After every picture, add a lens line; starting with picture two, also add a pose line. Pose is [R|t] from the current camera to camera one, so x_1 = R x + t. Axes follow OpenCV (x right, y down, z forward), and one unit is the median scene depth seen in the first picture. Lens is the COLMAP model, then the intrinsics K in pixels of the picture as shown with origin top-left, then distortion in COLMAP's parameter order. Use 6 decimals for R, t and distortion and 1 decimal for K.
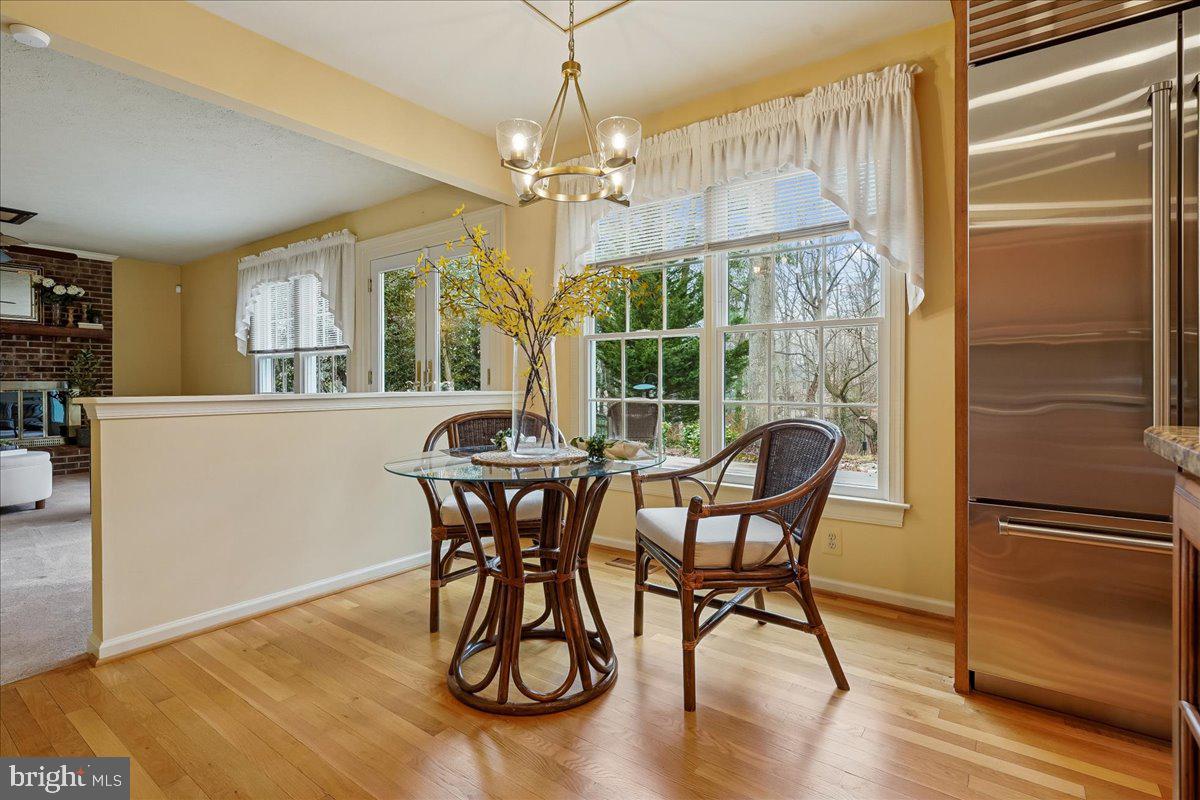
lens RADIAL K [[582.4, 0, 605.4], [0, 582.4, 384.5], [0, 0, 1]] dist [-0.006302, 0.002778]
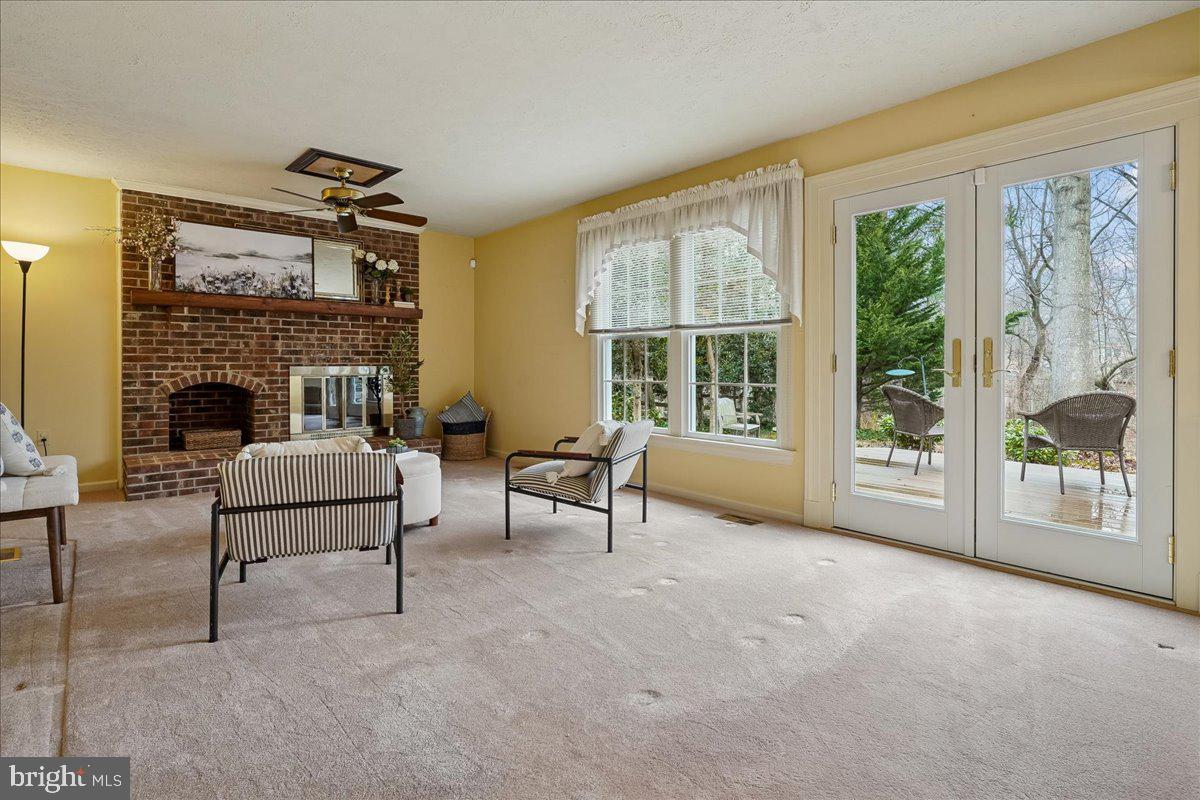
lens RADIAL K [[582.4, 0, 597.9], [0, 582.4, 369.6], [0, 0, 1]] dist [-0.006302, 0.002778]
pose [[0.976844, 0.003190, -0.213931, -0.411148], [-0.001558, 0.999968, 0.007798, -0.007923], [0.213949, -0.007285, 0.976818, 0.183882]]
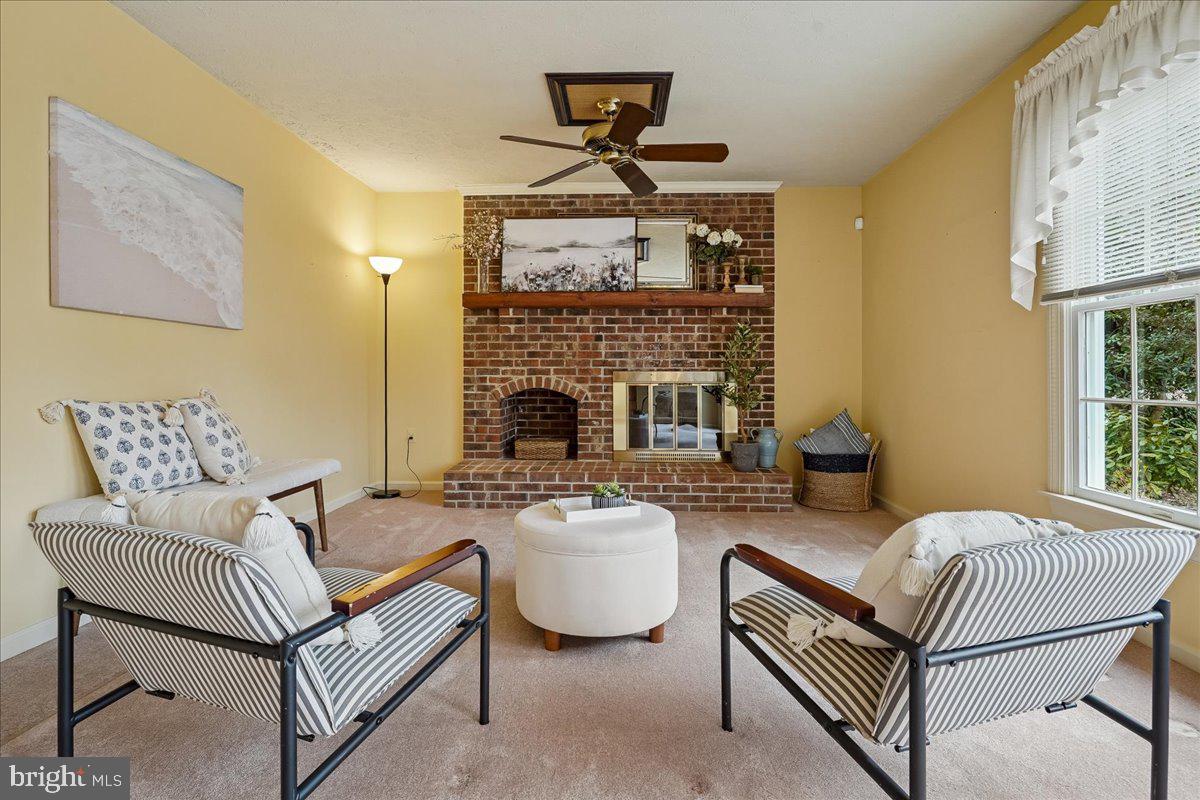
lens RADIAL K [[582.4, 0, 606.6], [0, 582.4, 373.1], [0, 0, 1]] dist [-0.006302, 0.002778]
pose [[0.559477, -0.001117, -0.828845, -0.433954], [-0.004404, 0.999981, -0.004320, 0.000190], [0.828834, 0.006068, 0.559461, 0.502656]]
